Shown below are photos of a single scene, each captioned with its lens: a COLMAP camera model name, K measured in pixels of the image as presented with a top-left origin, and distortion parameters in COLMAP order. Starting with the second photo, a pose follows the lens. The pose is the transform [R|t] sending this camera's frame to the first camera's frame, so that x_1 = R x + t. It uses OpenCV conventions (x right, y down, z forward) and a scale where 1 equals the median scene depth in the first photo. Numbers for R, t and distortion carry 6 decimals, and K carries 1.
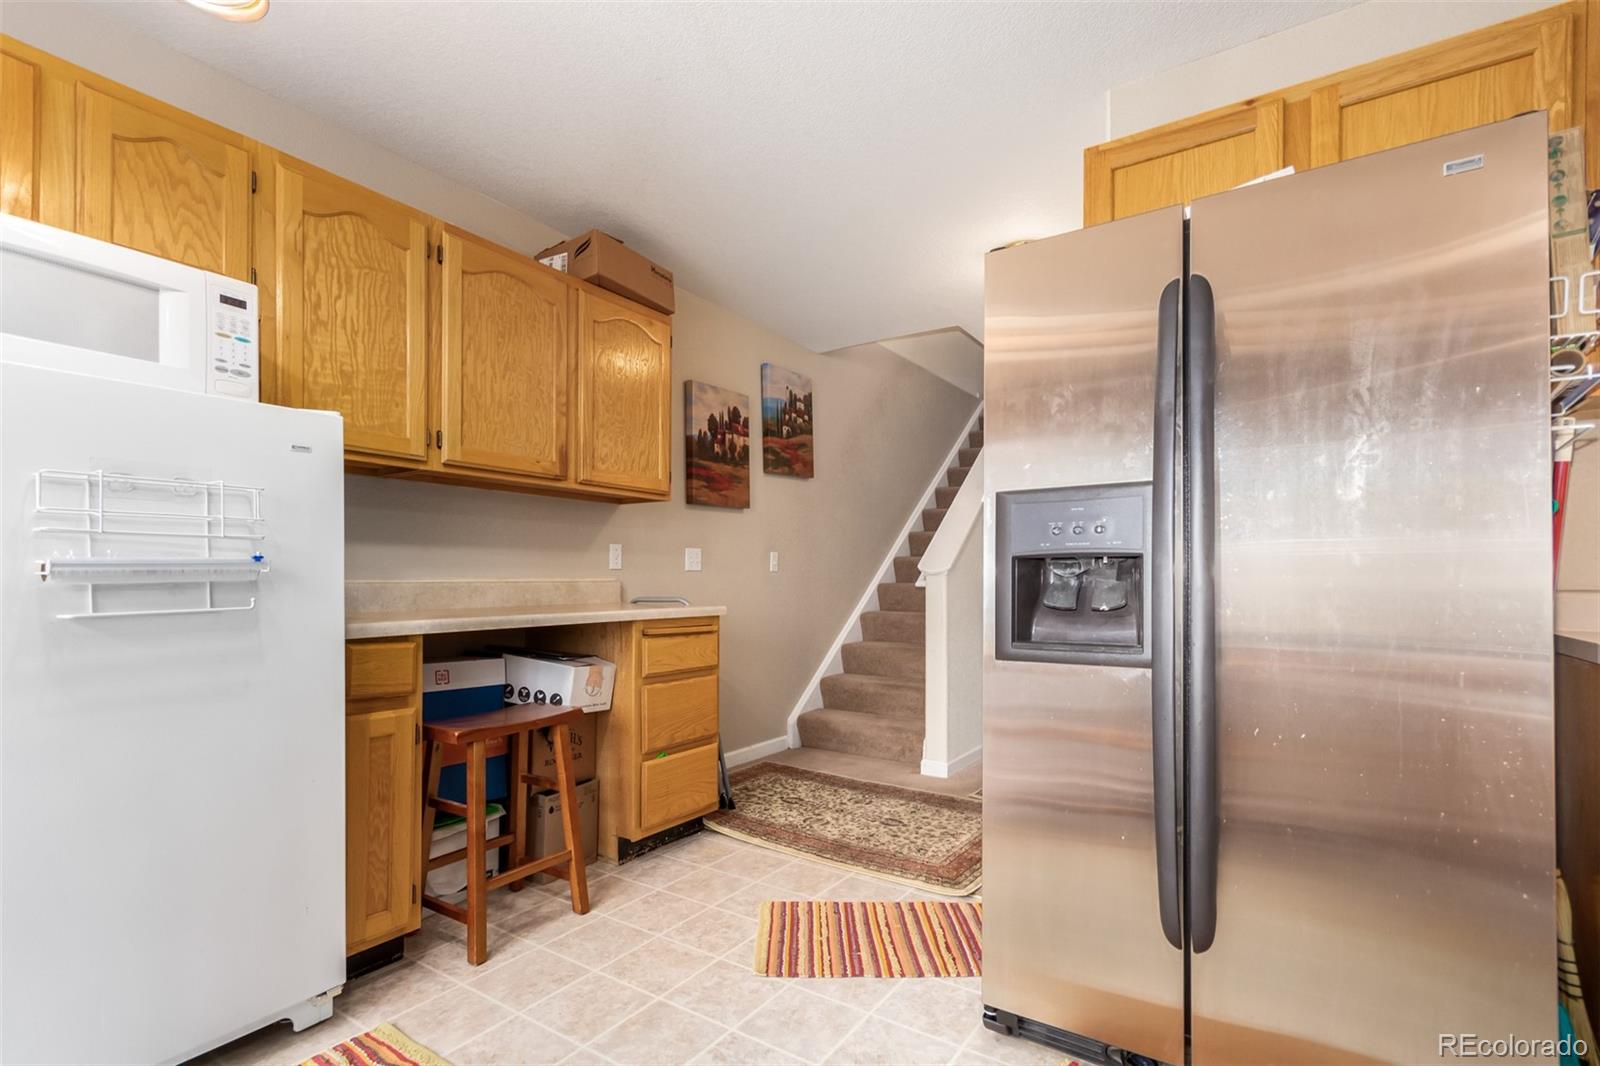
lens RADIAL K [[758.4, 0, 798.5], [0, 758.4, 581.4], [0, 0, 1]] dist [0.004411, -0.000652]
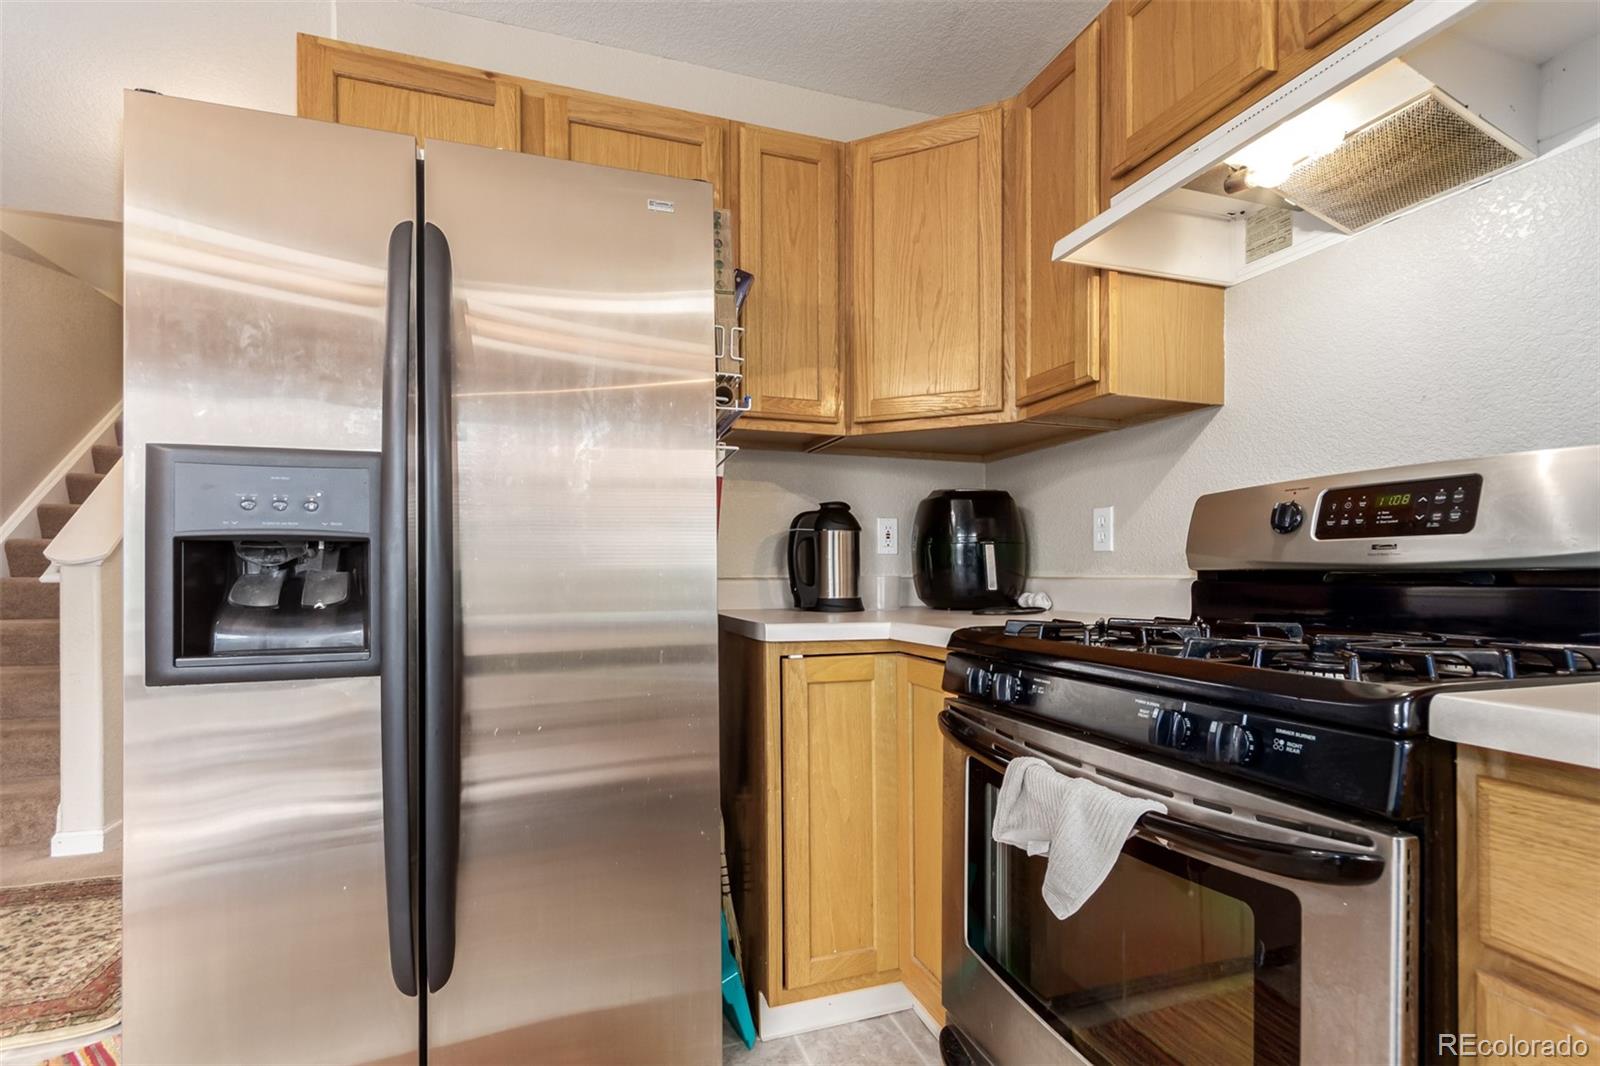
lens RADIAL K [[758.4, 0, 798.9], [0, 758.4, 565.1], [0, 0, 1]] dist [0.004411, -0.000652]
pose [[0.614752, 0.003678, 0.788712, 0.079763], [0.005368, 0.999946, -0.008847, 0.002350], [-0.788702, 0.009672, 0.614700, 0.108482]]
